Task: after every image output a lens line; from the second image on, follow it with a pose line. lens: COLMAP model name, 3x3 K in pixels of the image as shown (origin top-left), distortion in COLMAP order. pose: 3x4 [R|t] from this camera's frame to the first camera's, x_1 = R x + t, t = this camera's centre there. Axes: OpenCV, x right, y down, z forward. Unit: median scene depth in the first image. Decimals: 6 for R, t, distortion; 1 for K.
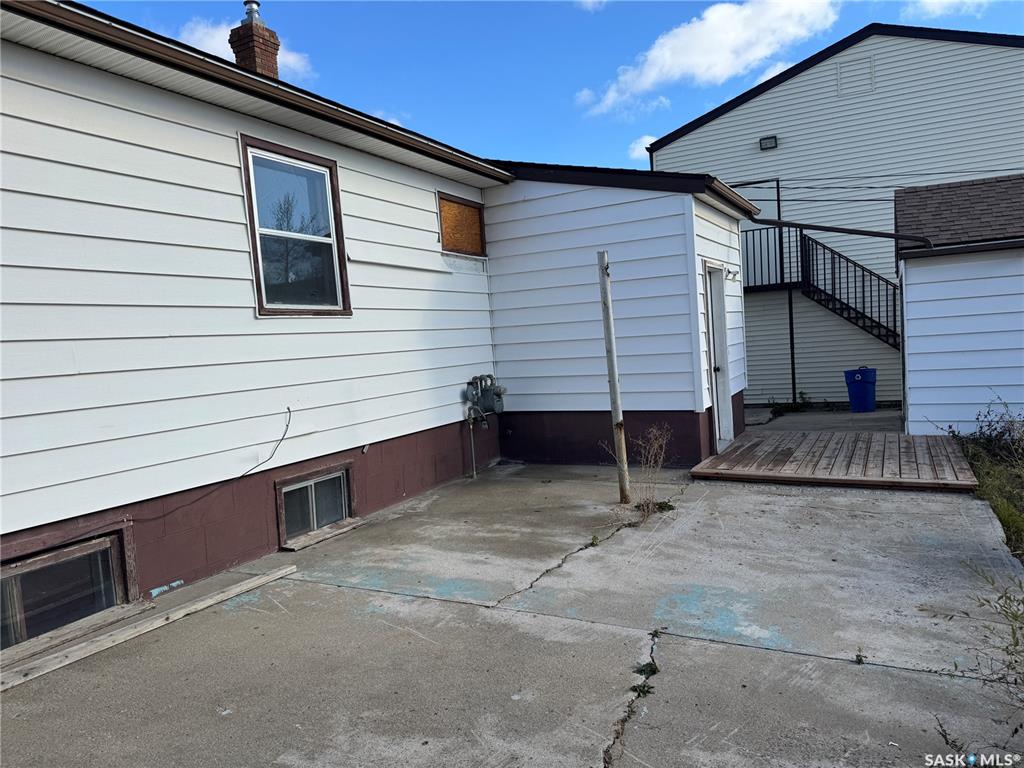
lens RADIAL K [[706.2, 0, 507.6], [0, 706.2, 393.2], [0, 0, 1]] dist [0.010521, -0.028701]
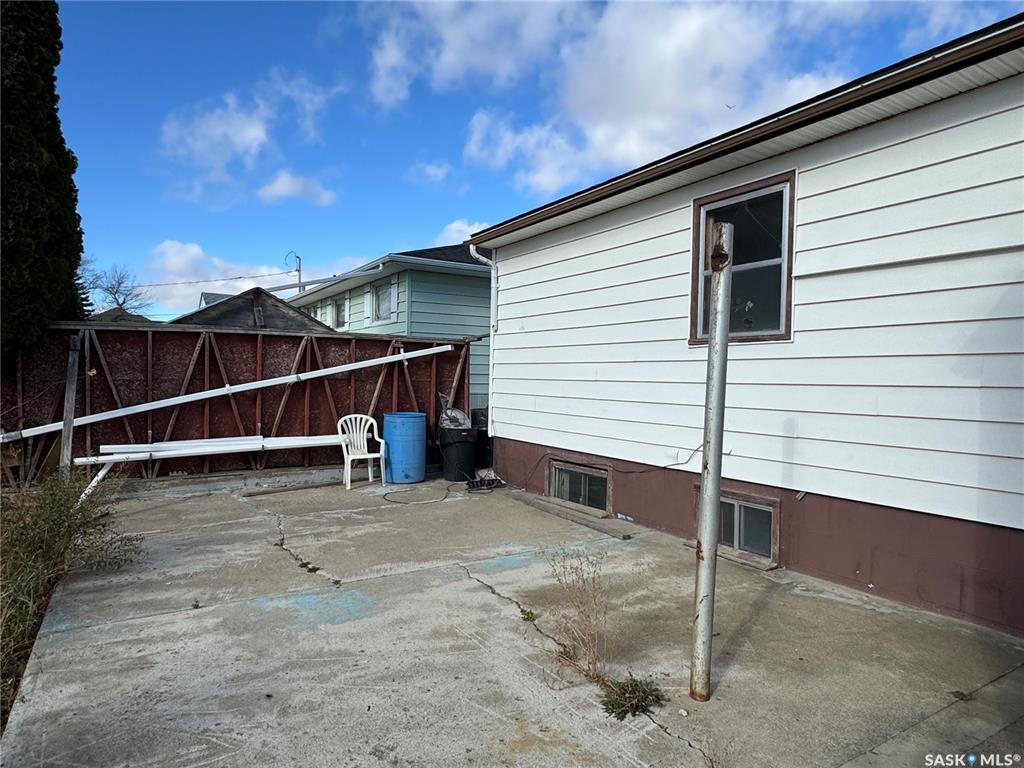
lens RADIAL K [[624.4, 0, 512.3], [0, 624.4, 377.9], [0, 0, 1]] dist [0.001533, 0.006156]
pose [[-0.504187, 0.065549, -0.861103, 0.851177], [-0.042948, 0.993978, 0.100810, -0.171420], [0.862526, 0.087810, -0.498336, 1.472506]]
